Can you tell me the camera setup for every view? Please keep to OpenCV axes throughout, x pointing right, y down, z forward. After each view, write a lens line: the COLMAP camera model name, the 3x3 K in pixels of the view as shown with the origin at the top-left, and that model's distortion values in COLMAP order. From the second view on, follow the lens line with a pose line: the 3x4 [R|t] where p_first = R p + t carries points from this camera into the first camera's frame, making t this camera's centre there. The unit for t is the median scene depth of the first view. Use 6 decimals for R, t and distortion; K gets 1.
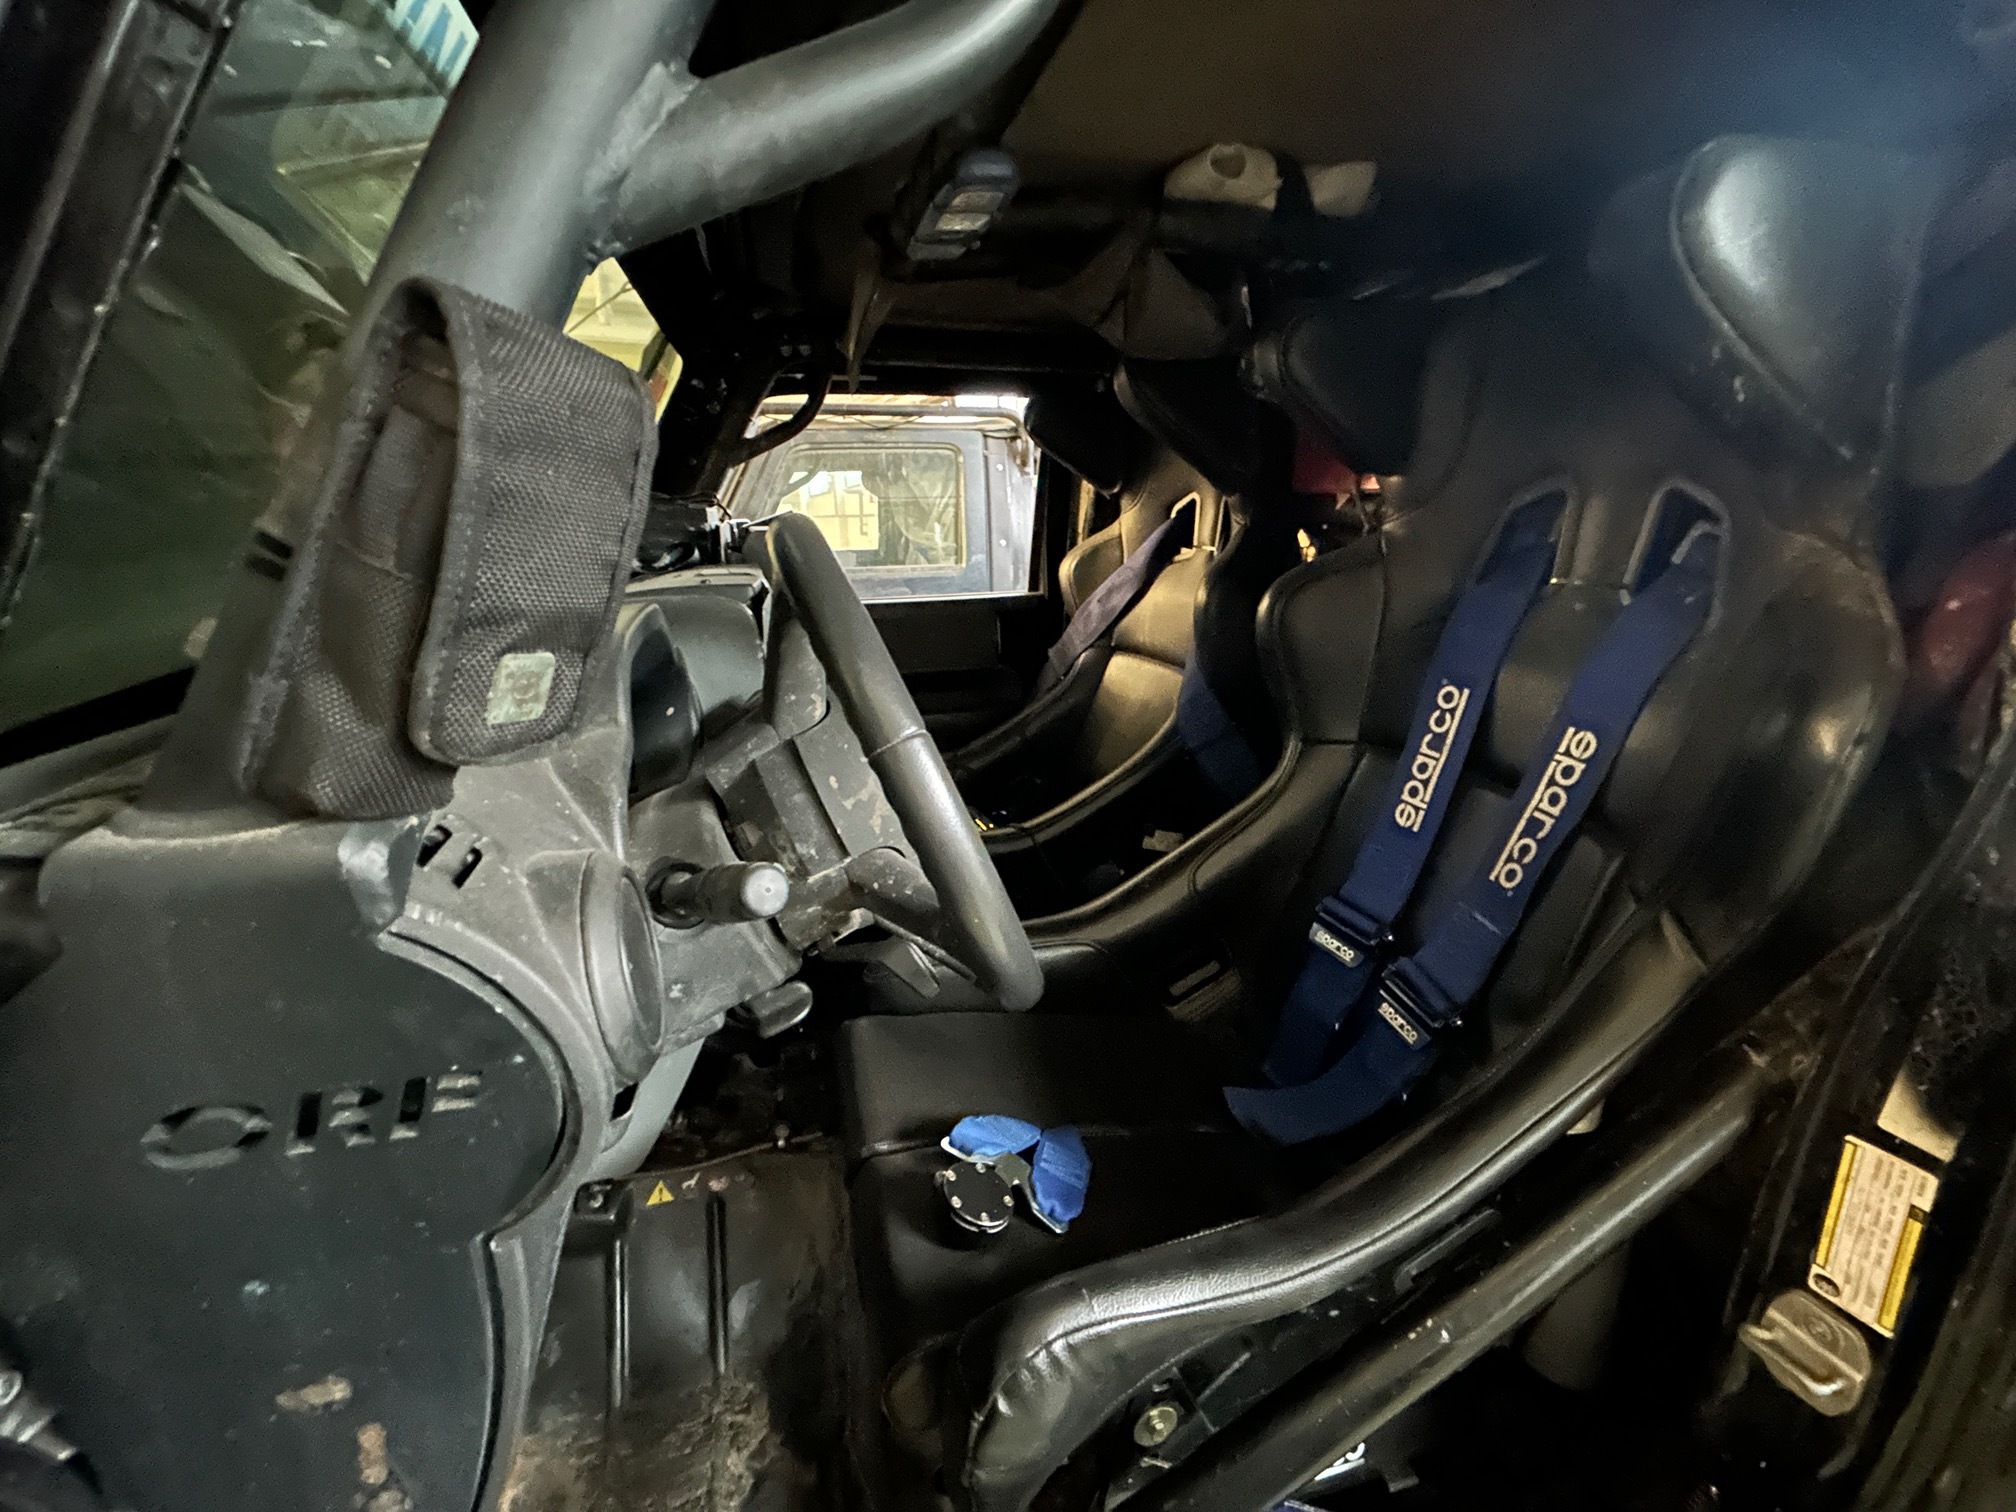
lens RADIAL K [[823.3, 0, 1017.3], [0, 823.3, 754.5], [0, 0, 1]] dist [0.002937, -0.000533]
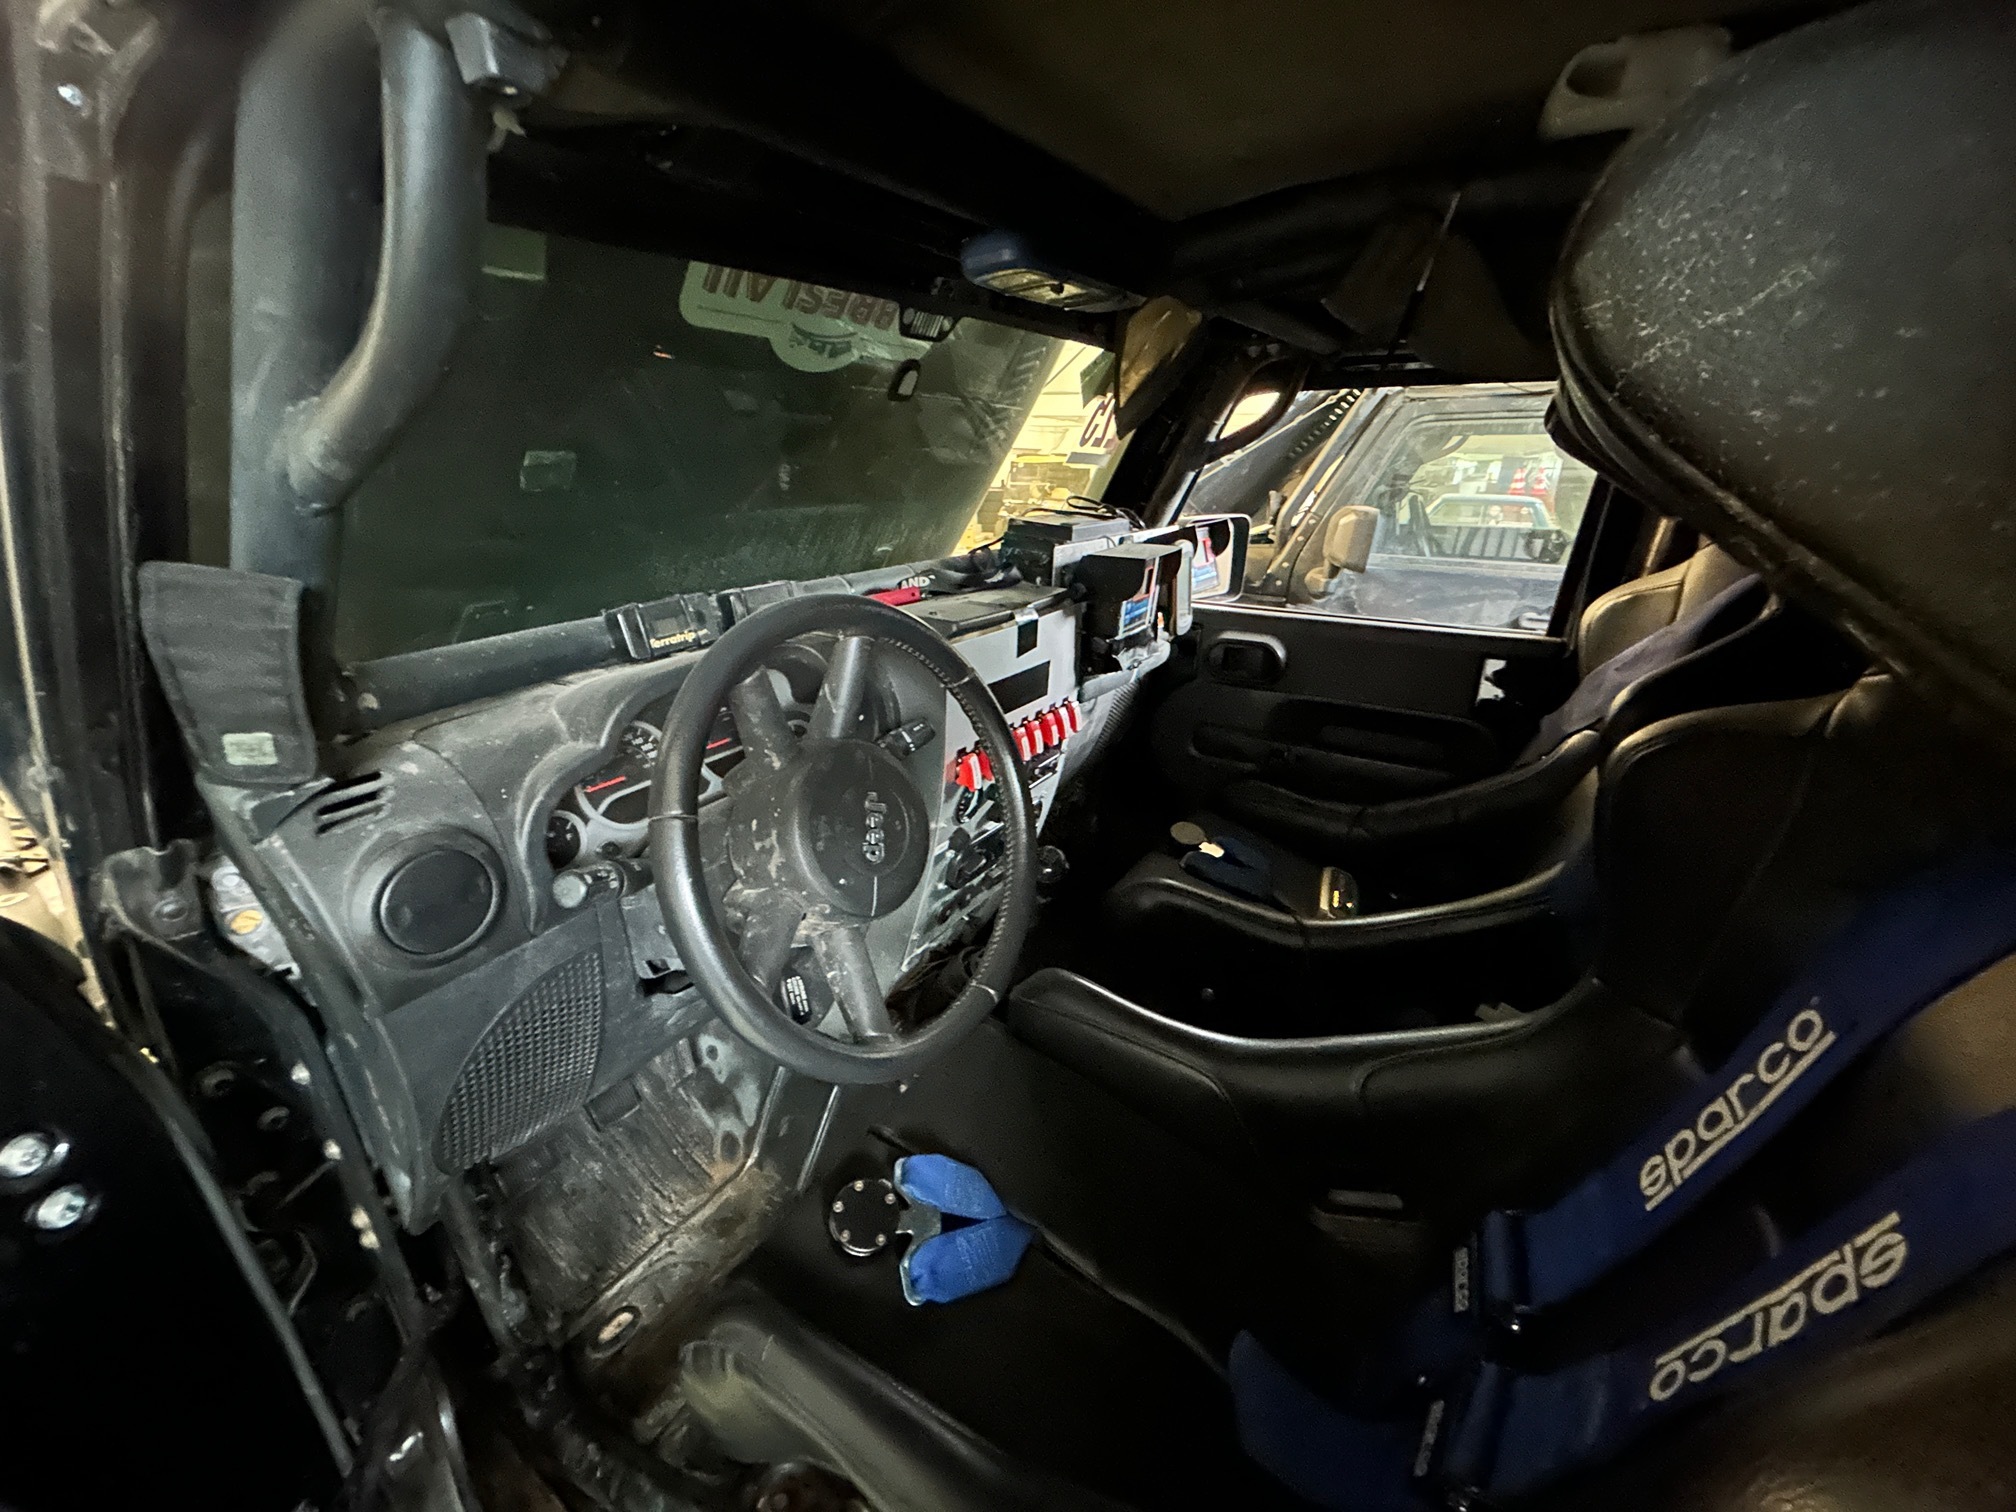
lens RADIAL K [[823.3, 0, 1015.4], [0, 823.3, 758.5], [0, 0, 1]] dist [0.002937, -0.000533]
pose [[0.660611, 0.277350, -0.697618, 0.504718], [-0.227744, 0.959501, 0.165802, -0.207161], [0.715350, 0.049348, 0.697021, 0.255026]]
